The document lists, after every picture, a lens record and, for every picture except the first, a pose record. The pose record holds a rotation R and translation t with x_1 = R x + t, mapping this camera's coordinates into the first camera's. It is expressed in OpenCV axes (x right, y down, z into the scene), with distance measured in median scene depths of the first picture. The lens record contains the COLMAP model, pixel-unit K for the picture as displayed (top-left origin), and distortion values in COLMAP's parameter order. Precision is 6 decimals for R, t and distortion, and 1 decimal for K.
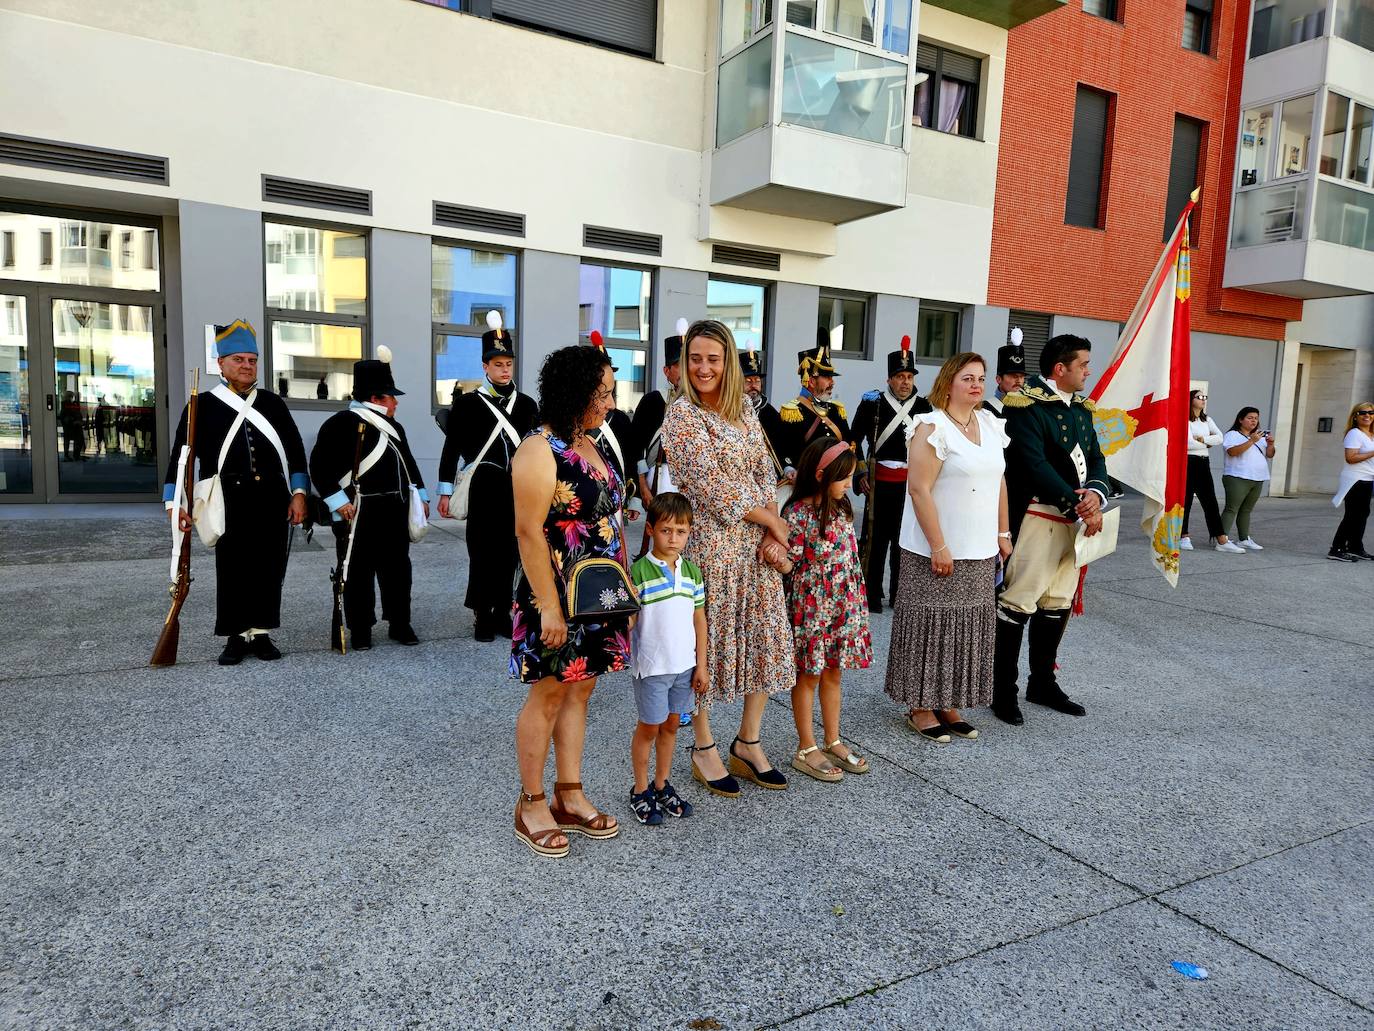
lens RADIAL K [[933.6, 0, 716.6], [0, 933.6, 518.0], [0, 0, 1]] dist [0.012424, -0.006688]
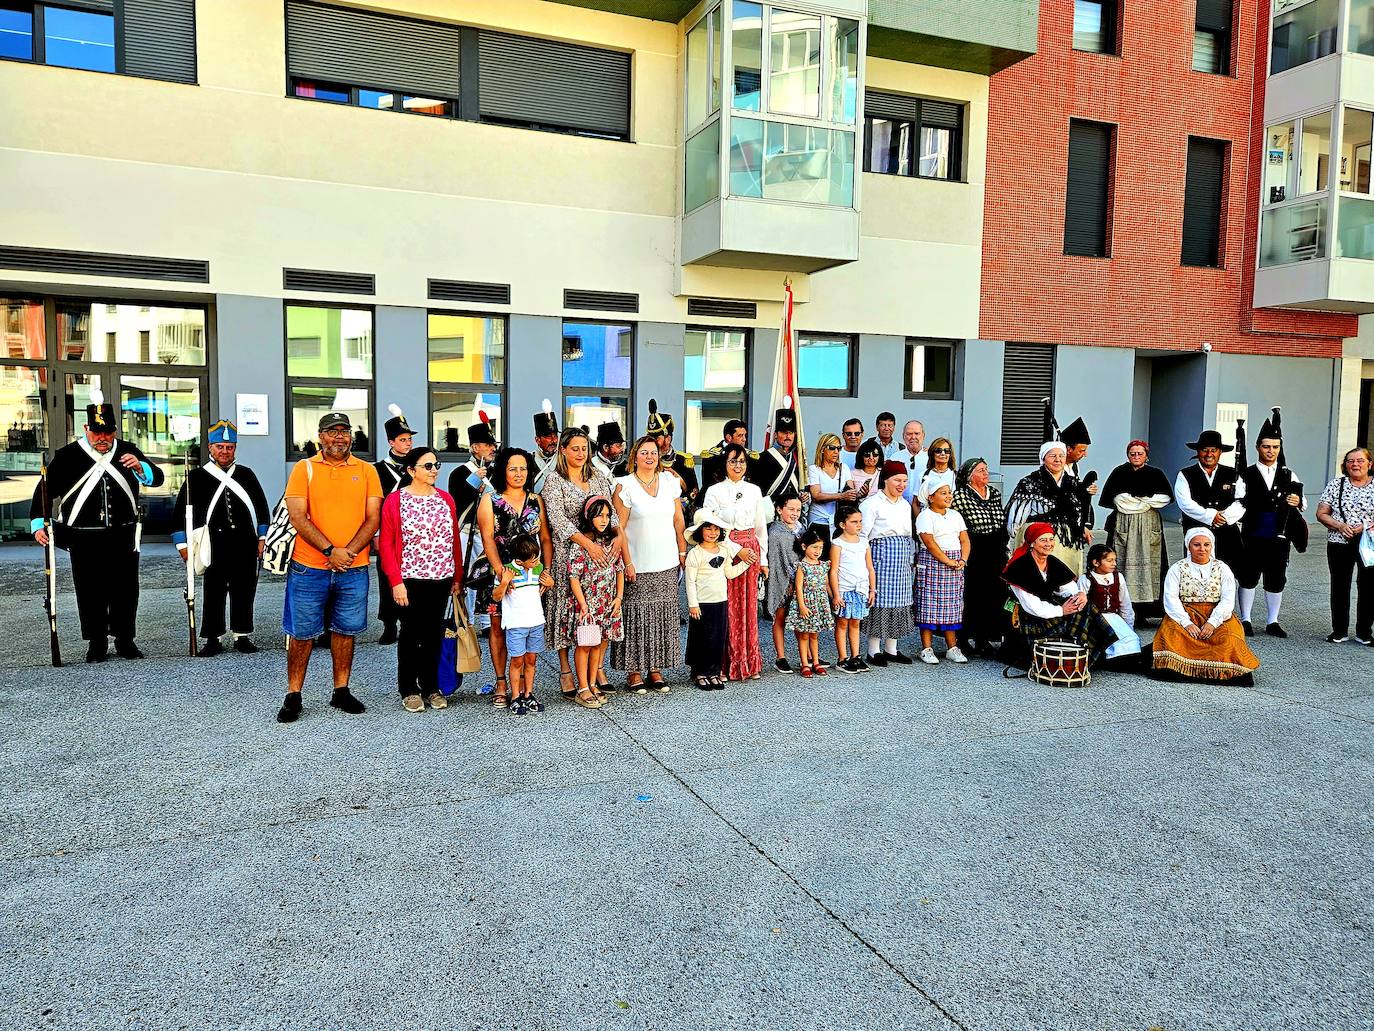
lens RADIAL K [[1013.4, 0, 688.4], [0, 1013.4, 499.0], [0, 0, 1]] dist [0.003730, 0.007246]
pose [[0.991993, -0.016549, -0.125204, 0.131313], [0.009800, 0.998475, -0.054331, 0.002930], [0.125913, 0.052669, 0.990642, -0.145122]]
